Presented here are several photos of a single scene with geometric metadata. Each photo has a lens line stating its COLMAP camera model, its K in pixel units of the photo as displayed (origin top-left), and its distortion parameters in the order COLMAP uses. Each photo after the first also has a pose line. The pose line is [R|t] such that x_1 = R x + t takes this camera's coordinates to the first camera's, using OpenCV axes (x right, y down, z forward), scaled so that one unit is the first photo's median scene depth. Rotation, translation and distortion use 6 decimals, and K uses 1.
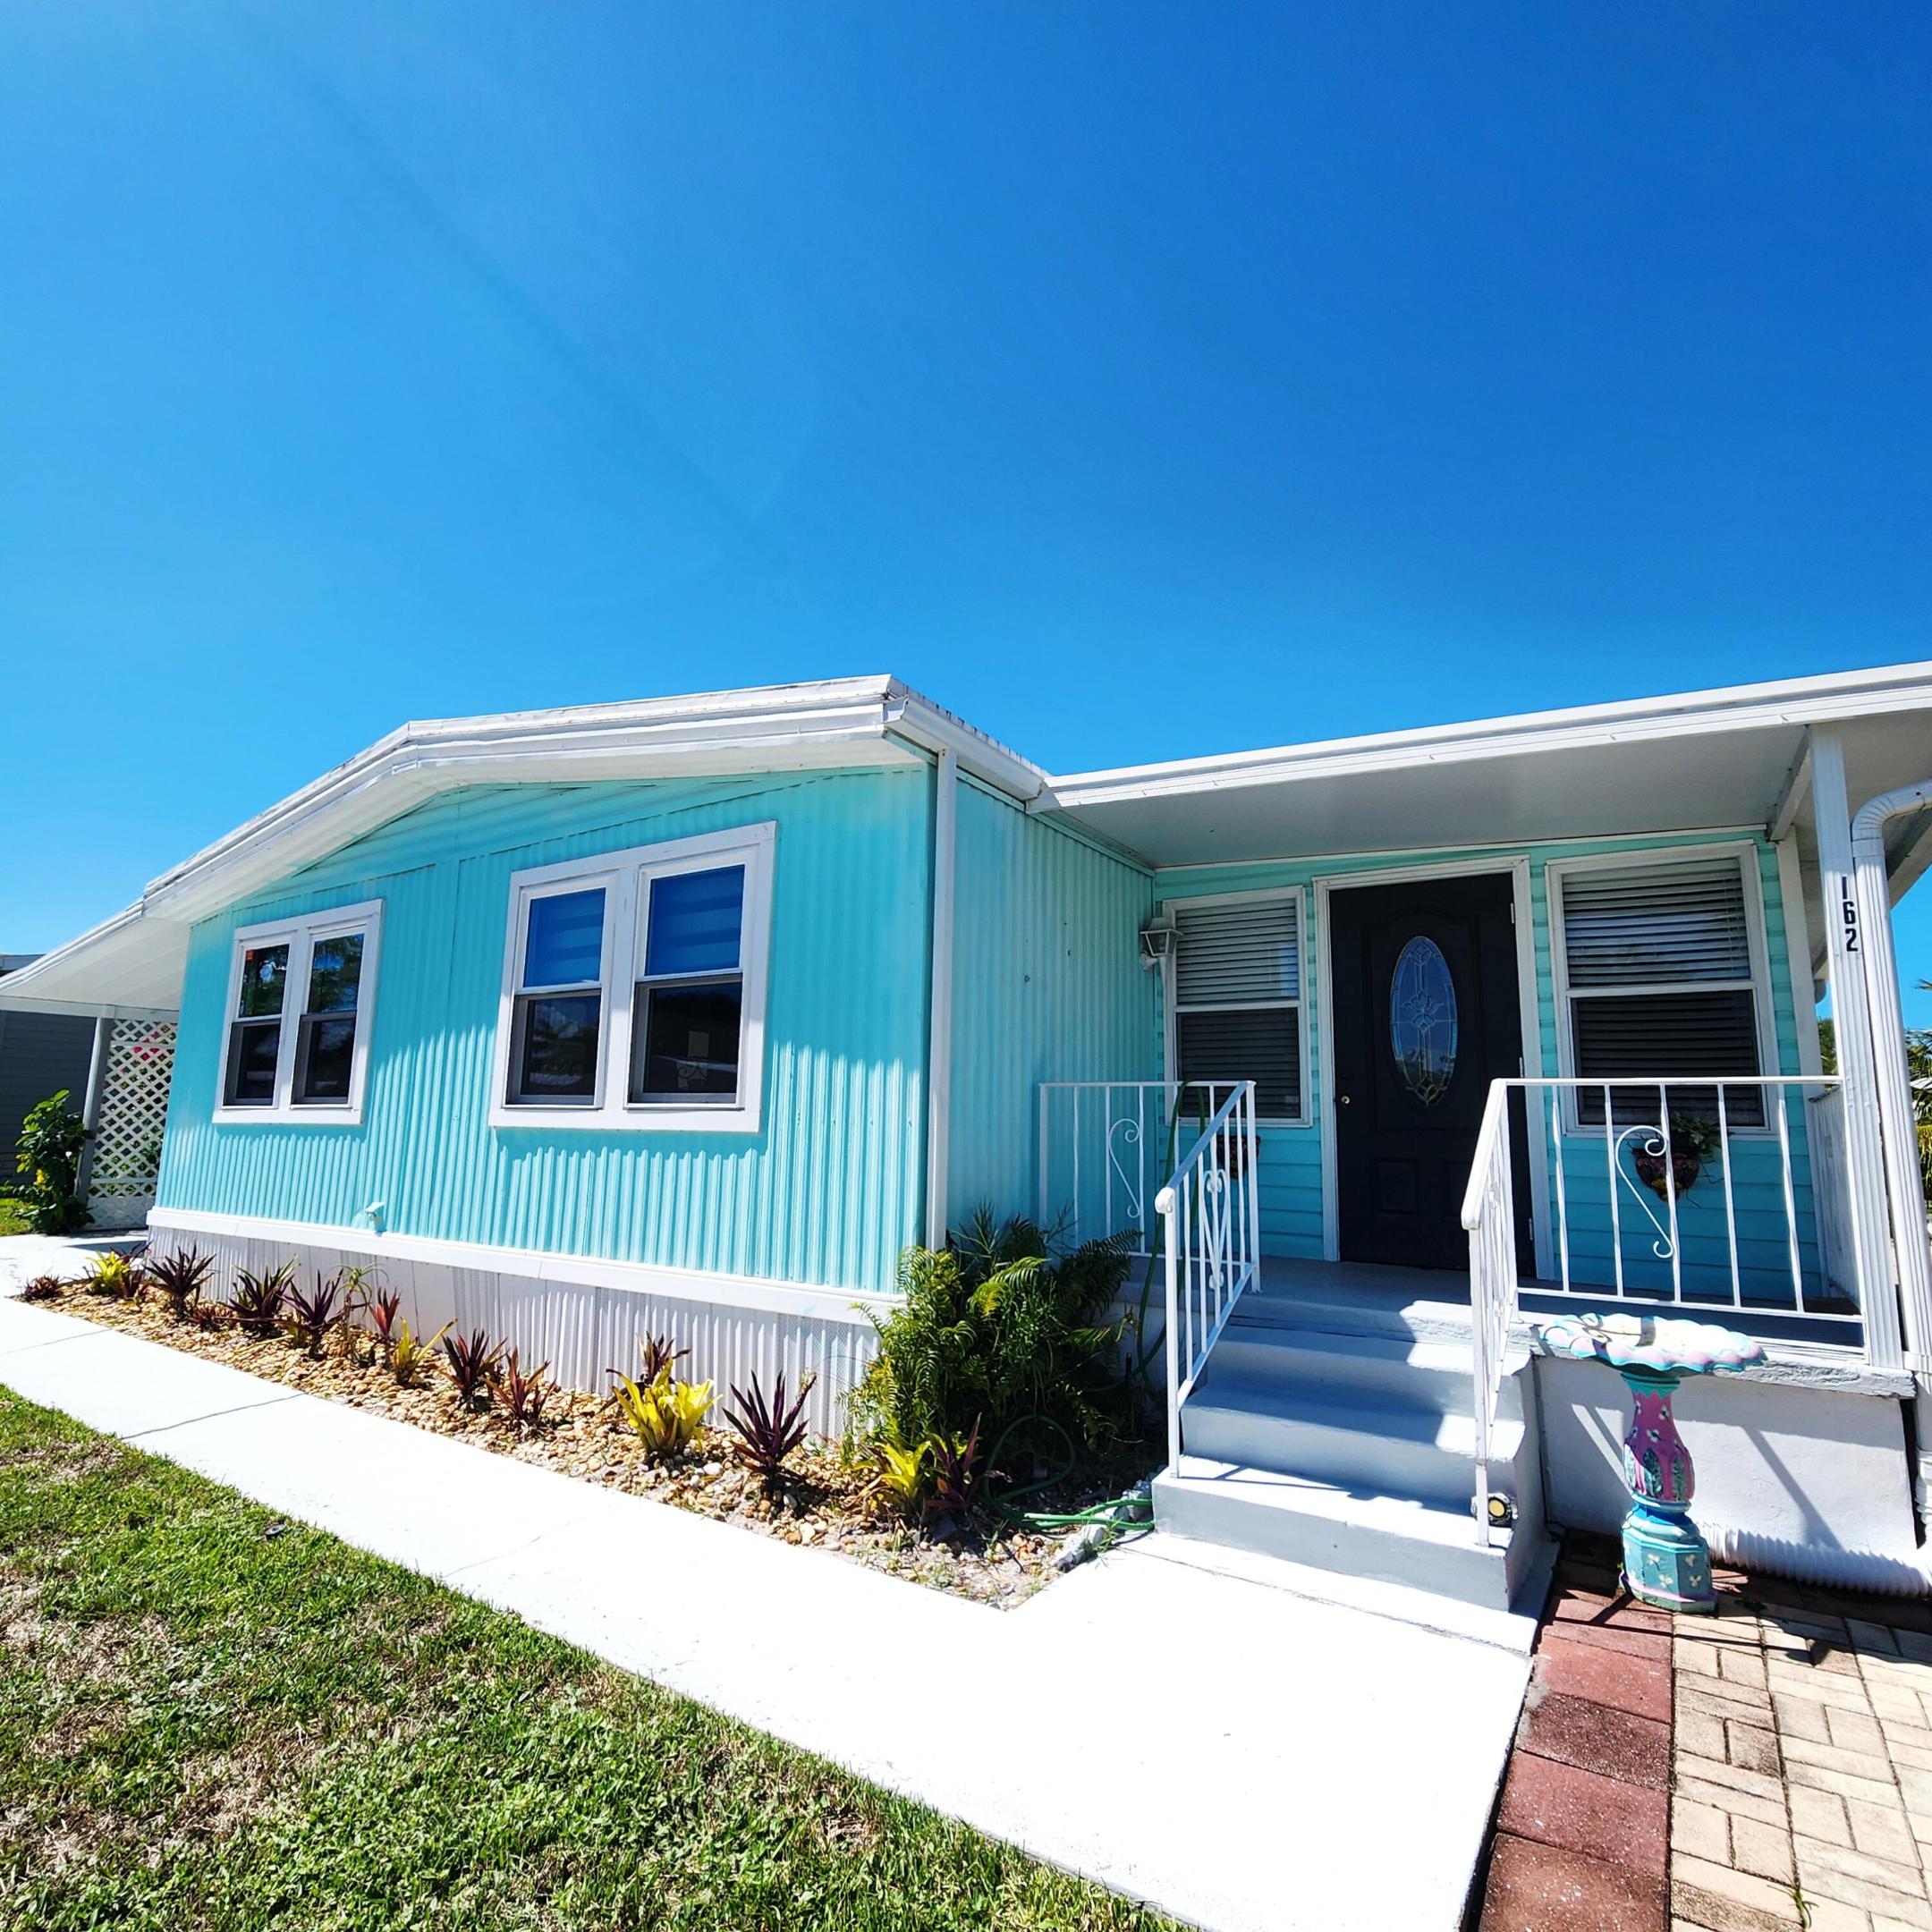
lens RADIAL K [[1071.1, 0, 979.4], [0, 1071.1, 975.3], [0, 0, 1]] dist [0.006501, -0.000879]
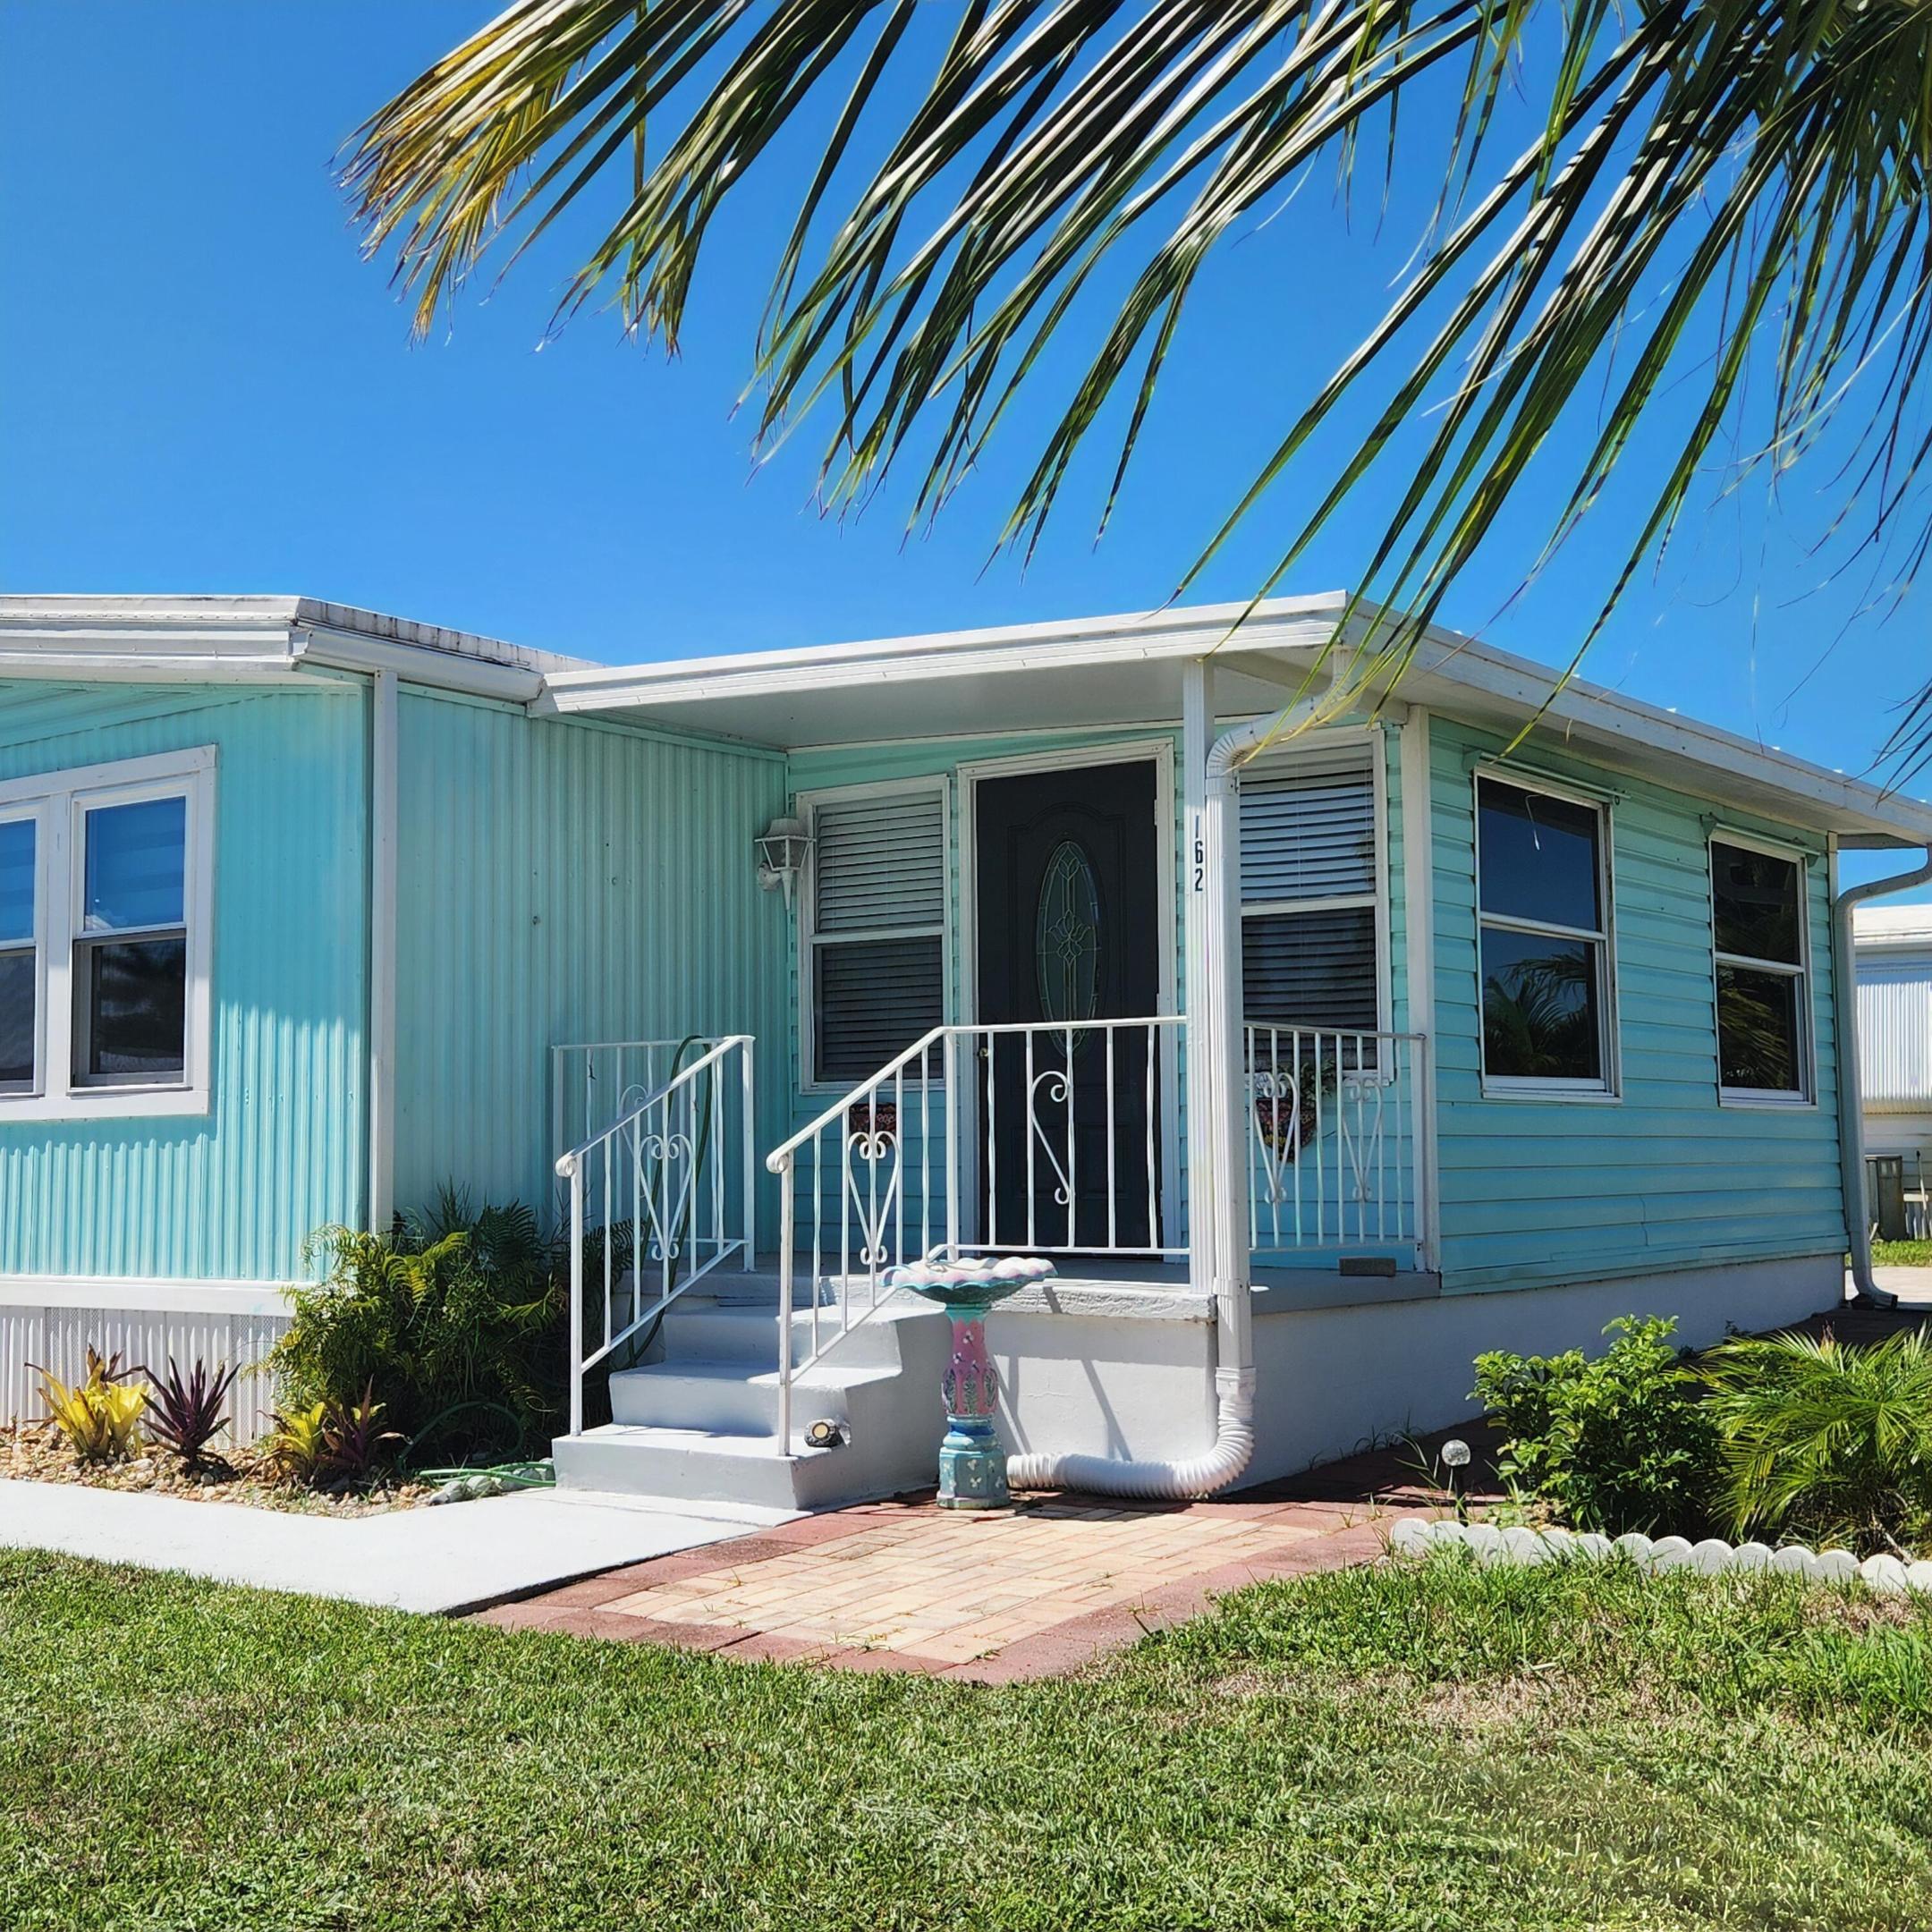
lens RADIAL K [[2463.2, 0, 966.0], [0, 2463.2, 966.0], [0, 0, 1]] dist [0.088909, -0.023168]
pose [[0.996905, -0.034718, -0.070534, 0.486037], [0.039669, 0.996754, 0.070061, -0.078521], [0.067873, -0.072642, 0.995046, -0.835145]]
